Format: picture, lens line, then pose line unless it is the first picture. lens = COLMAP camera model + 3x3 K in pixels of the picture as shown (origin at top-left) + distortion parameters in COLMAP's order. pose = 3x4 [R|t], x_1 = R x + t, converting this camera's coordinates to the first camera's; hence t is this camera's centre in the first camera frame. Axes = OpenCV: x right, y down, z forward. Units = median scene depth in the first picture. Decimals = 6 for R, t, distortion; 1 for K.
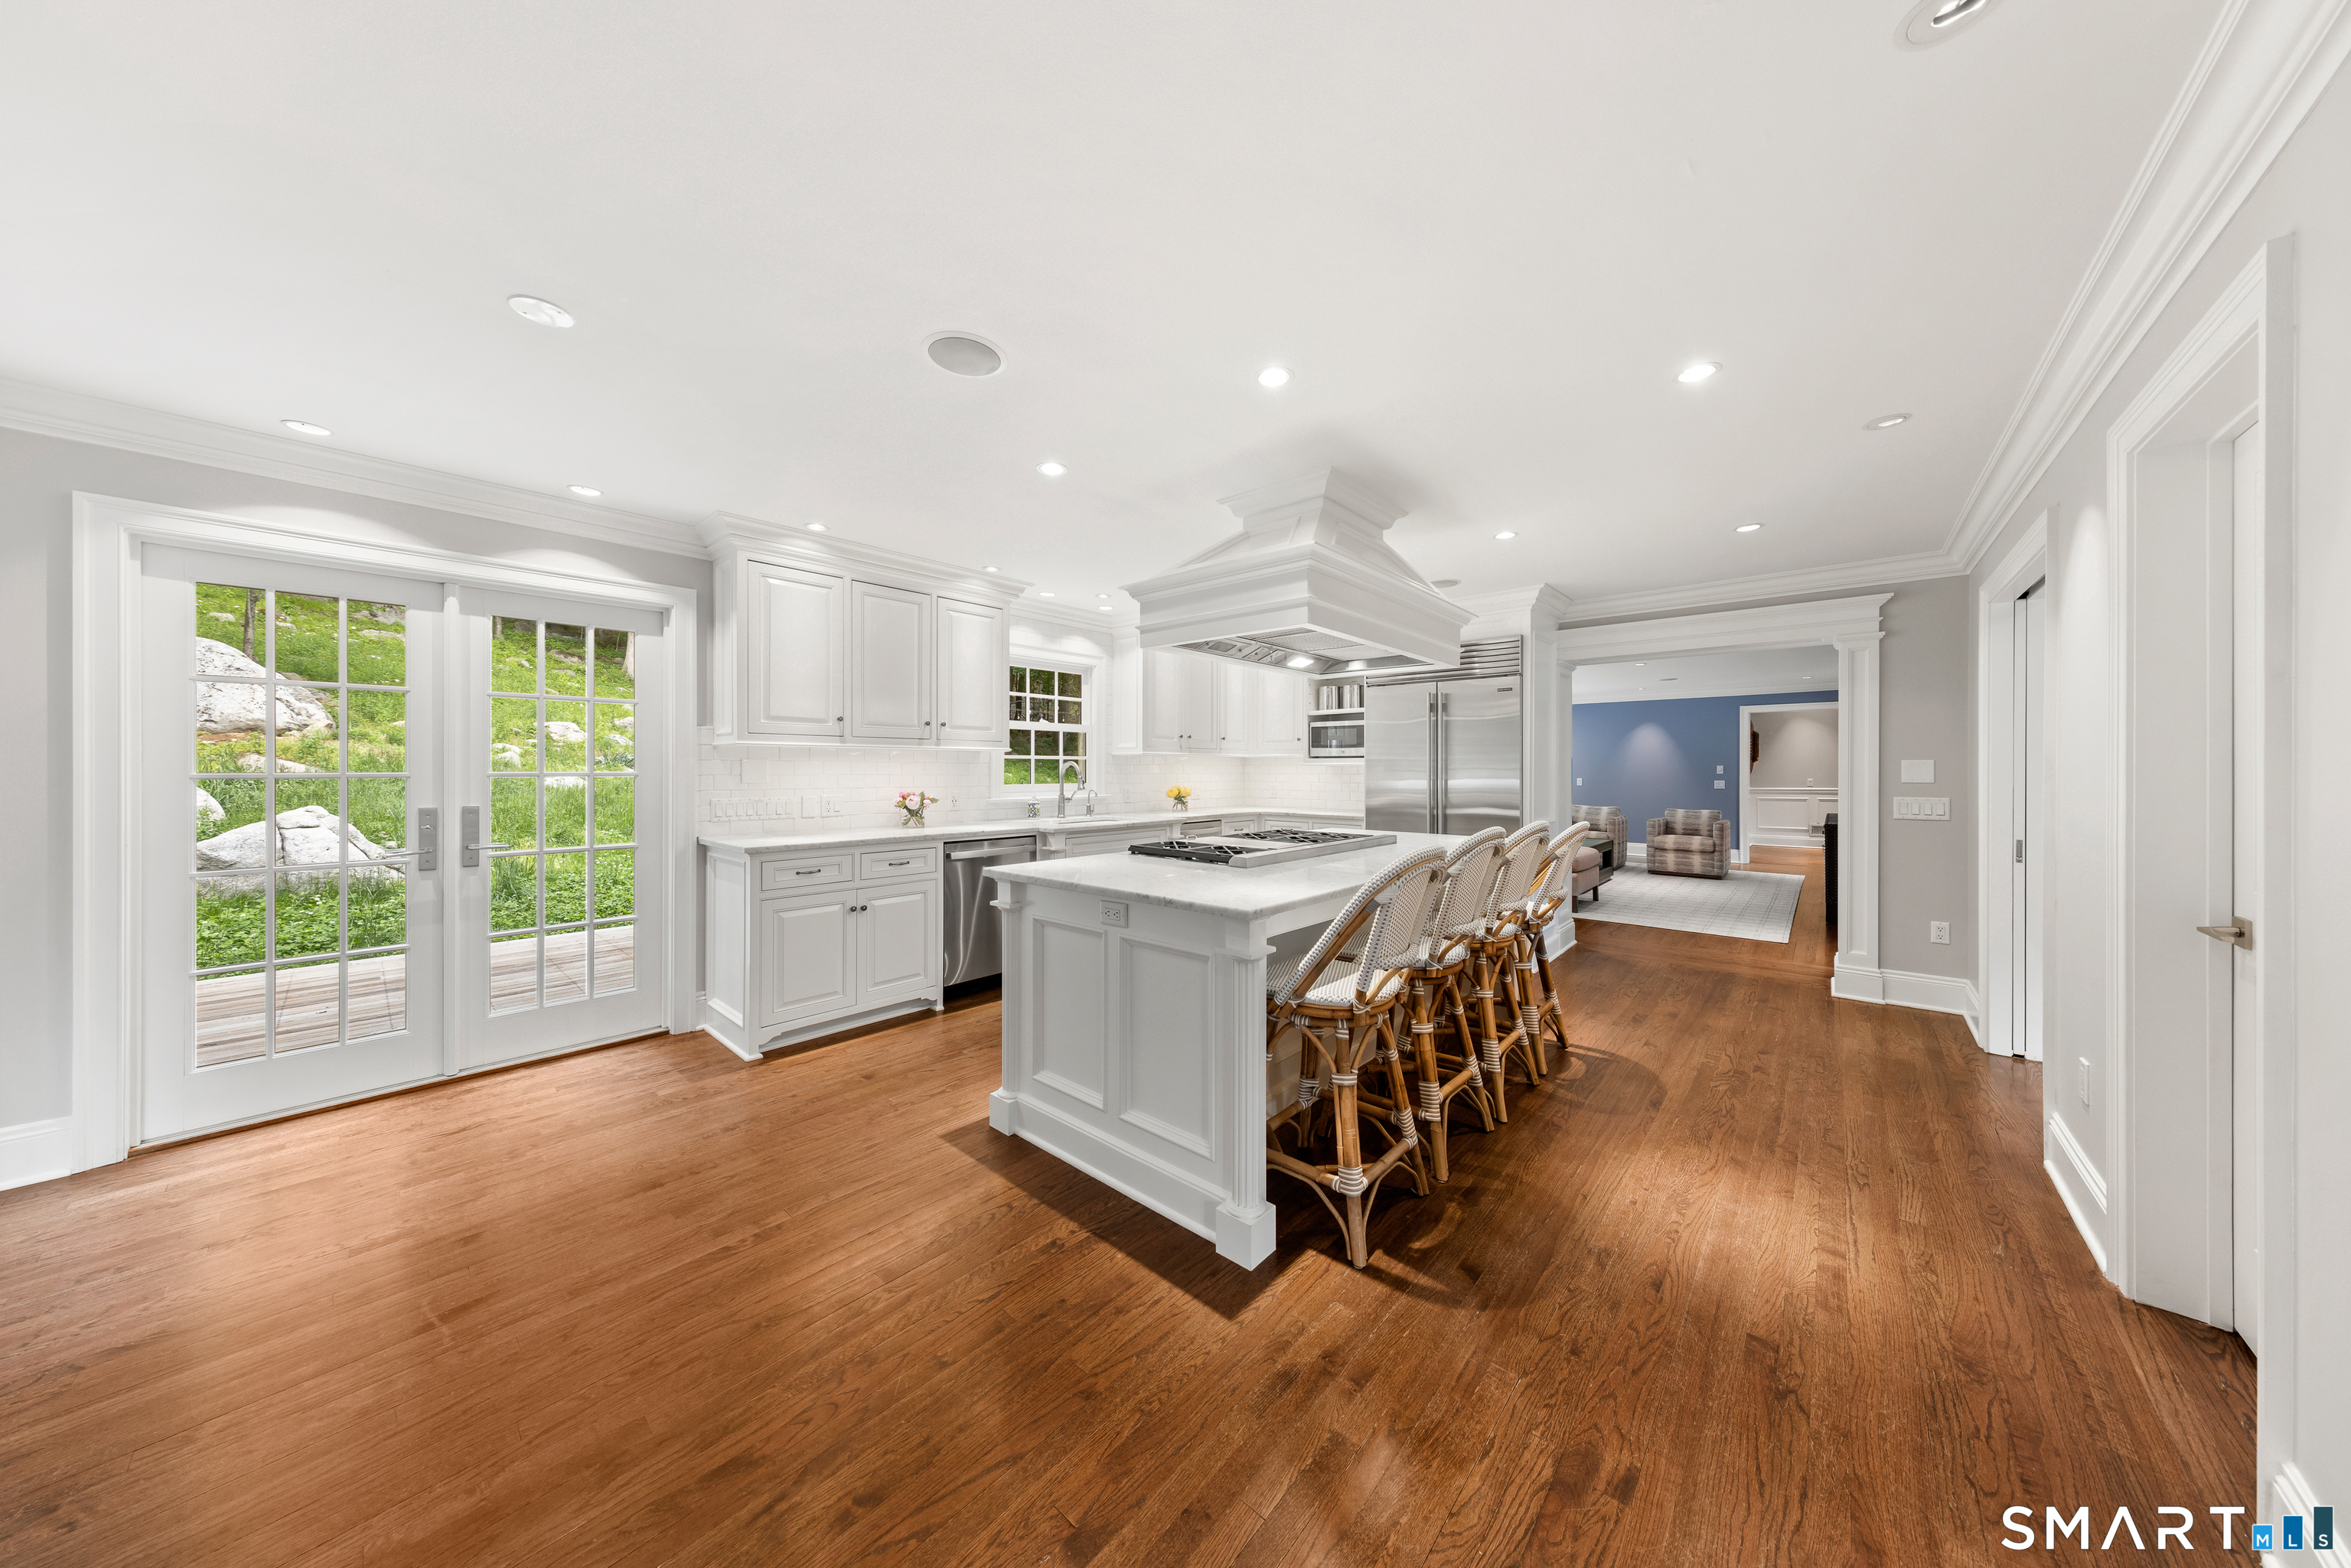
lens RADIAL K [[731.9, 0, 1175.4], [0, 731.9, 773.0], [0, 0, 1]] dist [0.007686, -0.000391]
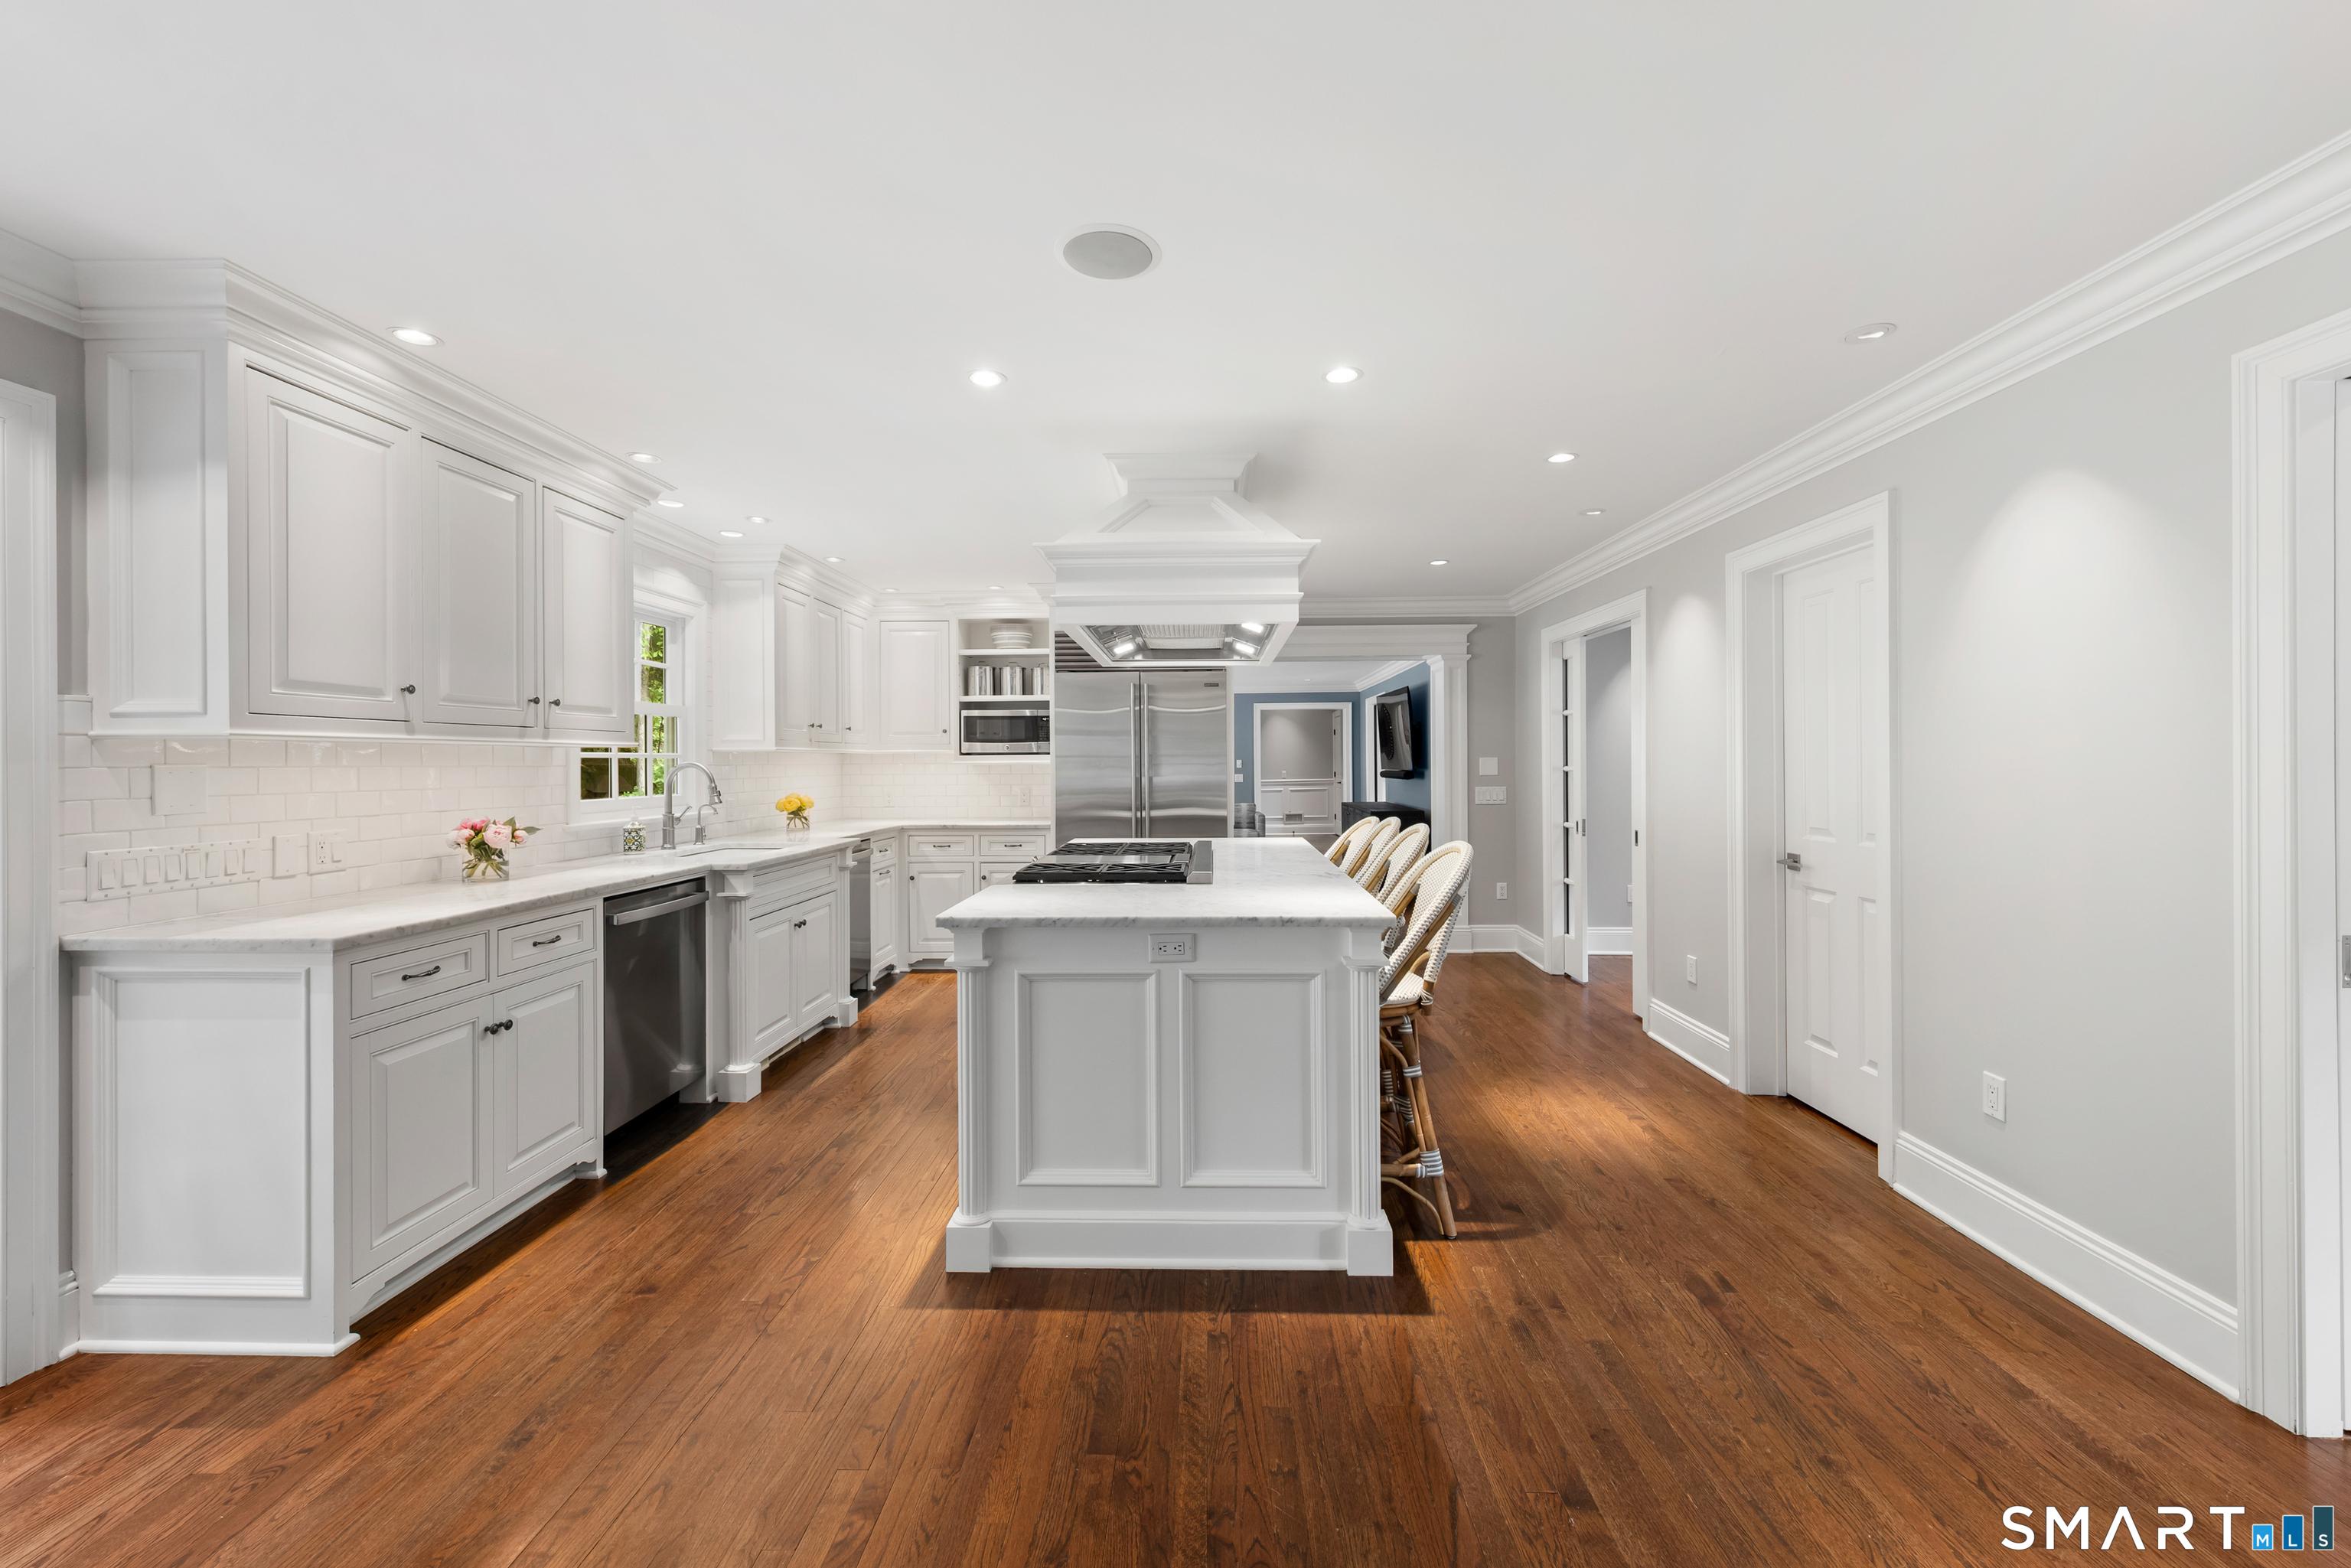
lens RADIAL K [[940.0, 0, 1178.6], [0, 940.0, 768.3], [0, 0, 1]] dist [0.010874, -0.001818]
pose [[0.770682, -0.010943, 0.637126, -0.546898], [0.011394, 0.999929, 0.003392, -0.013094], [-0.637119, 0.004646, 0.770752, 0.111398]]
